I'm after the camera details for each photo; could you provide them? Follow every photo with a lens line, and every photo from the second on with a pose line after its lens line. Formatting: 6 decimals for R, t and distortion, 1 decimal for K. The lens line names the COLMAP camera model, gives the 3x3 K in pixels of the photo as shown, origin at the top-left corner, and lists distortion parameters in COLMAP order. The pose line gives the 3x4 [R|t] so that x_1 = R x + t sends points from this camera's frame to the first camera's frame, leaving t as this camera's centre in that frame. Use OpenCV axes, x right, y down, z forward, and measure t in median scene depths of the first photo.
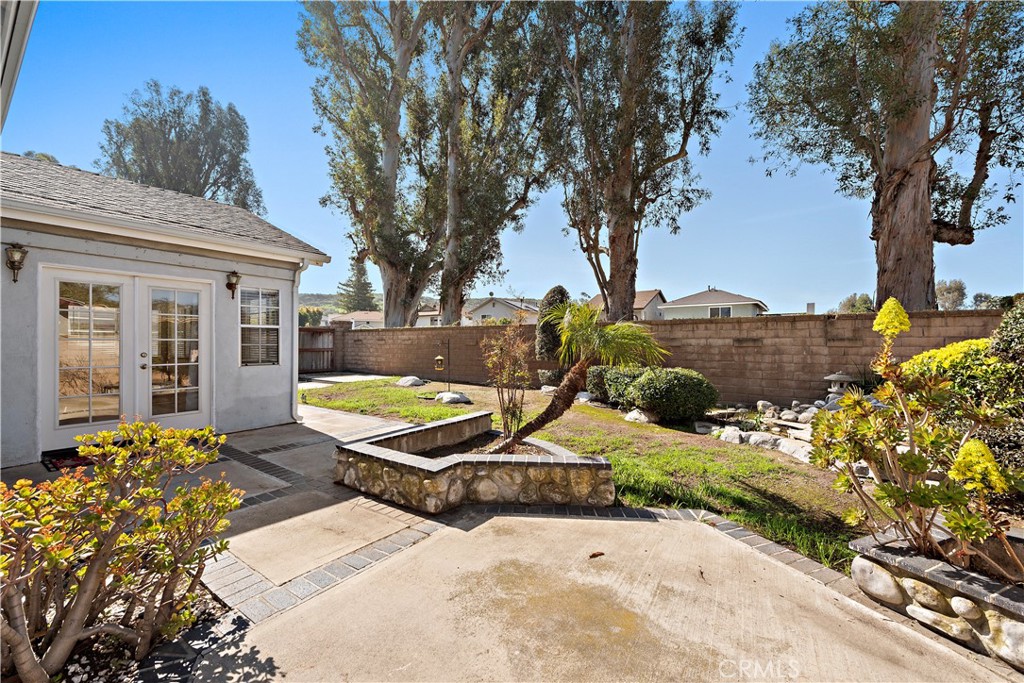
lens RADIAL K [[404.3, 0, 512.0], [0, 404.3, 341.5], [0, 0, 1]] dist [0.002853, 0.000133]
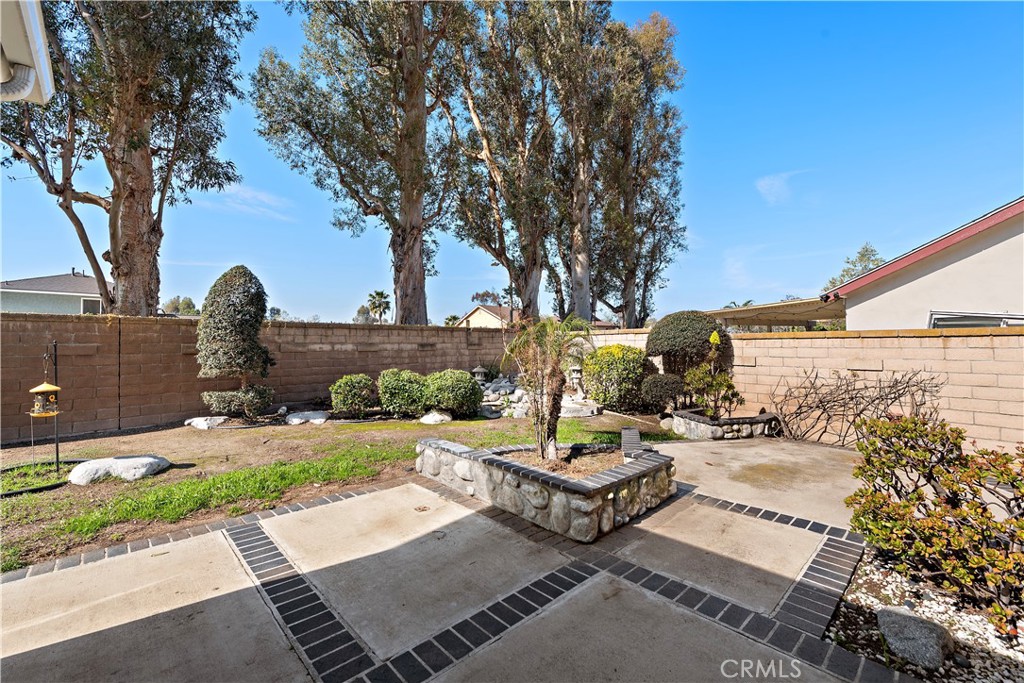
lens RADIAL K [[422.6, 0, 512.0], [0, 422.6, 341.5], [0, 0, 1]] dist [0.016759, -0.004685]
pose [[0.190329, 0.007090, 0.981695, -0.620403], [0.000922, 0.999972, -0.007400, -0.004501], [-0.981720, 0.002313, 0.190317, 0.503835]]
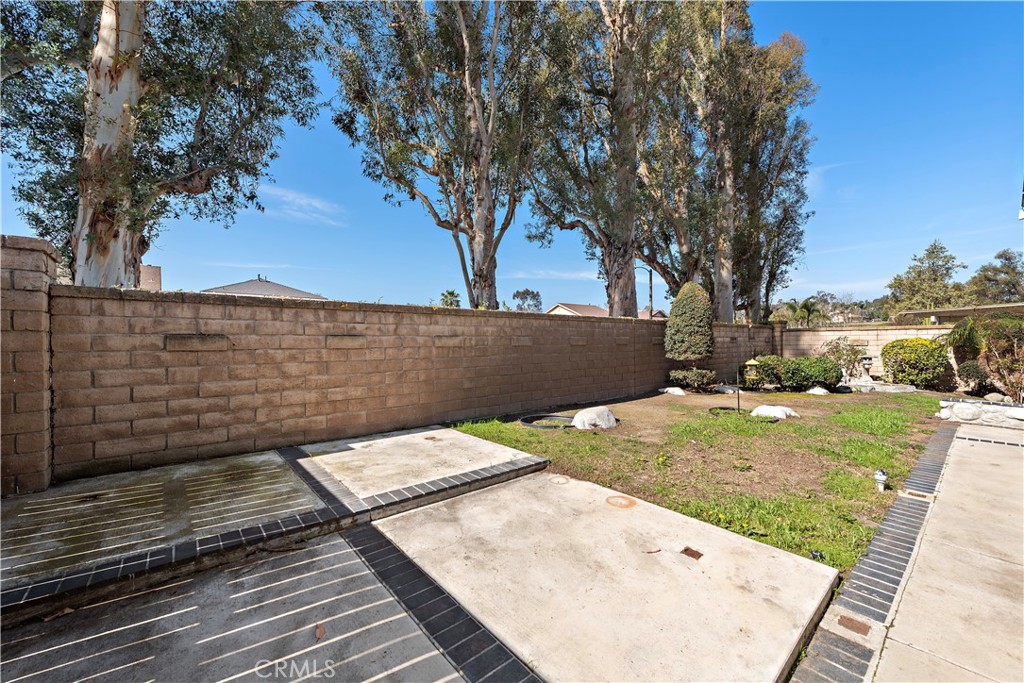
lens RADIAL K [[404.1, 0, 512.3], [0, 404.1, 354.4], [0, 0, 1]] dist [-0.000045, -0.000031]
pose [[0.251918, -0.034209, 0.967144, -1.160908], [0.001951, 0.999391, 0.034841, 0.000726], [-0.967747, -0.006890, 0.251832, 1.434145]]
